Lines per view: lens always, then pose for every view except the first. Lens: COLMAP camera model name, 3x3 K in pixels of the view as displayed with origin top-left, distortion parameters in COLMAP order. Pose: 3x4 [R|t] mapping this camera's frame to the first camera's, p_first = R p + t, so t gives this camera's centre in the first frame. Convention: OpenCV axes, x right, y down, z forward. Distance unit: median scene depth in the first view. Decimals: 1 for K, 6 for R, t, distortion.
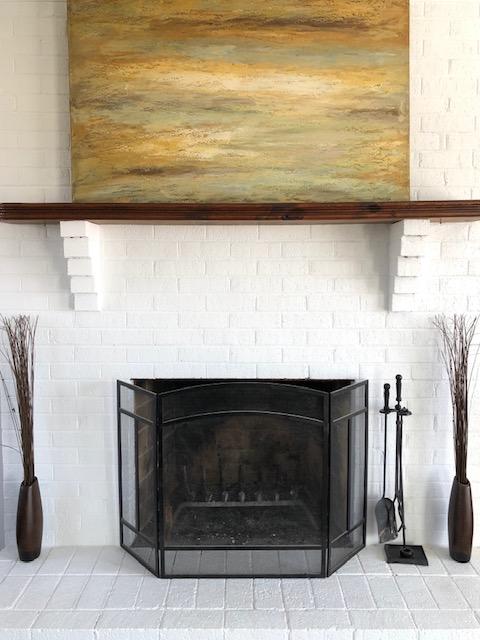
lens RADIAL K [[525.1, 0, 238.7], [0, 525.1, 315.0], [0, 0, 1]] dist [0.000817, 0.000693]
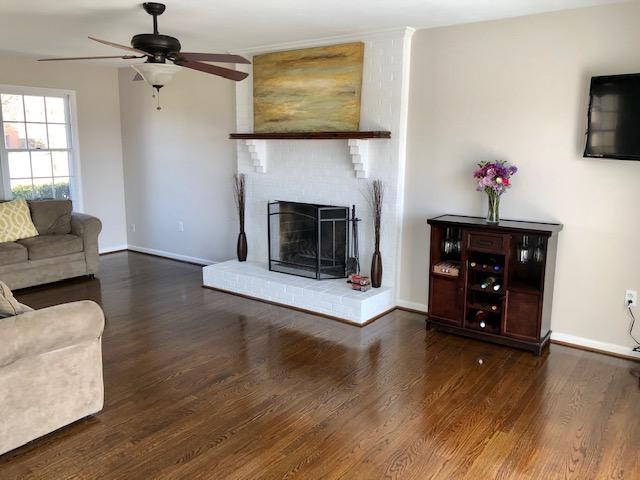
lens RADIAL K [[525.1, 0, 321.6], [0, 525.1, 240.9], [0, 0, 1]] dist [0.000817, 0.000693]
pose [[0.807365, 0.112730, -0.579184, 1.621993], [-0.050254, 0.991151, 0.122860, -0.007511], [0.587909, -0.070087, 0.805885, -1.035592]]
